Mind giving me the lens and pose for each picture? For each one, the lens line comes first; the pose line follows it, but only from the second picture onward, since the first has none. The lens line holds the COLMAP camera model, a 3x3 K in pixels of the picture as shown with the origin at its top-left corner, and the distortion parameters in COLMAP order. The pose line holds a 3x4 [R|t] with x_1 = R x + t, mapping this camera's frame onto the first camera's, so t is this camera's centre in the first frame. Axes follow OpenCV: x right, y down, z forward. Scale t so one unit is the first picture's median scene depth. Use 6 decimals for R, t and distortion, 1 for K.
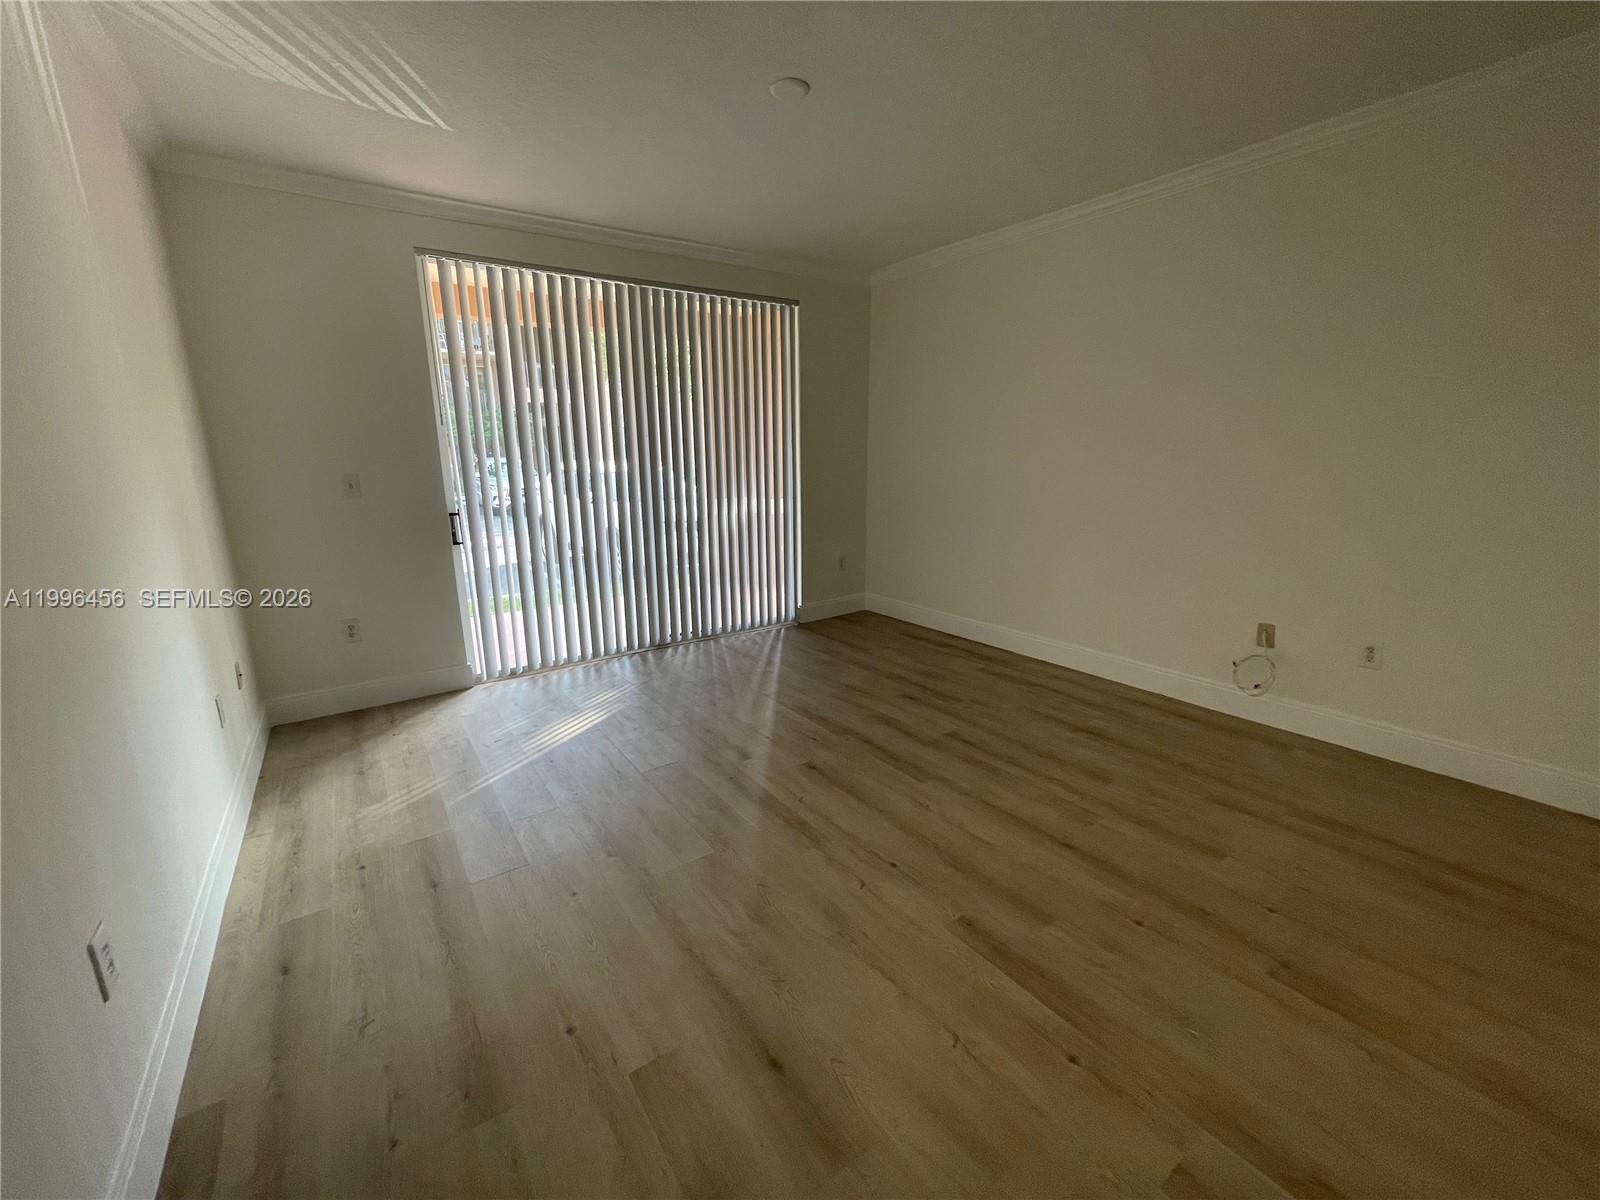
lens RADIAL K [[644.5, 0, 796.3], [0, 644.5, 590.1], [0, 0, 1]] dist [0.000258, 0.000036]
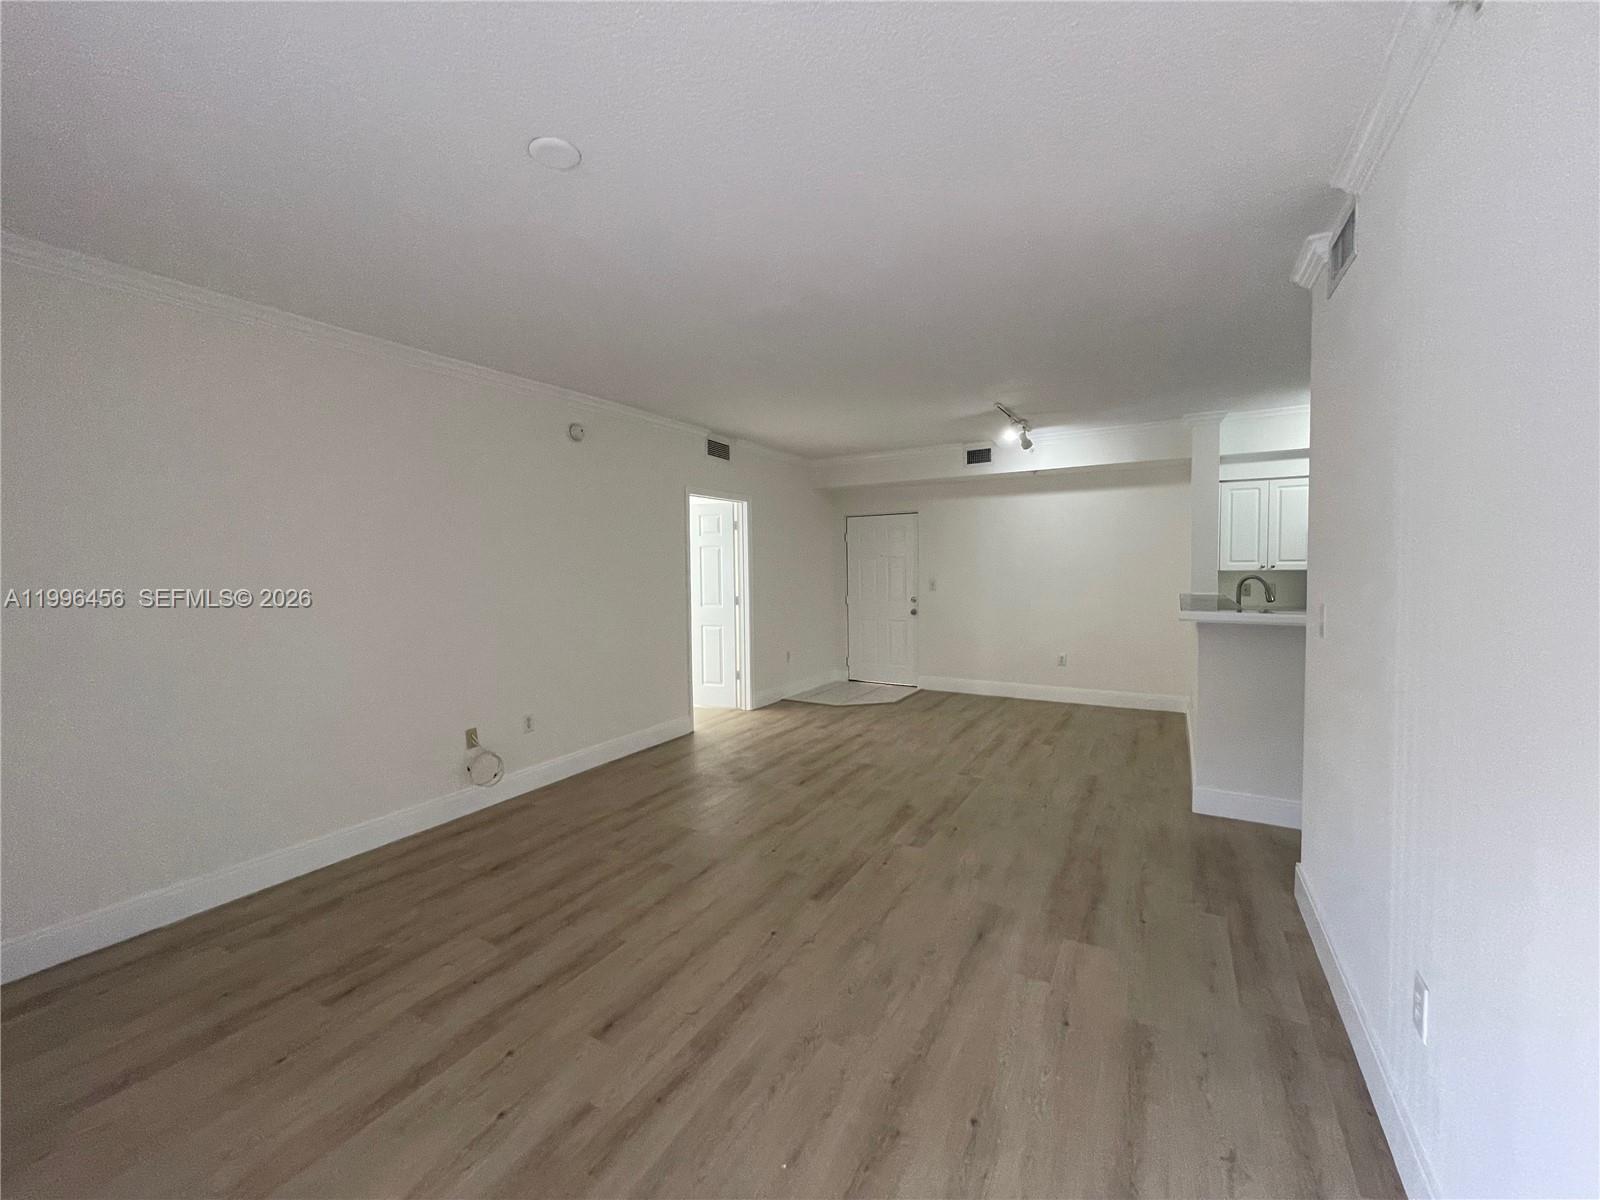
lens RADIAL K [[644.5, 0, 796.3], [0, 644.5, 590.1], [0, 0, 1]] dist [0.000258, 0.000036]
pose [[-0.417795, -0.017327, 0.908376, -0.657817], [0.215583, 0.969373, 0.117645, -0.220720], [-0.882593, 0.244982, -0.401264, 0.911957]]
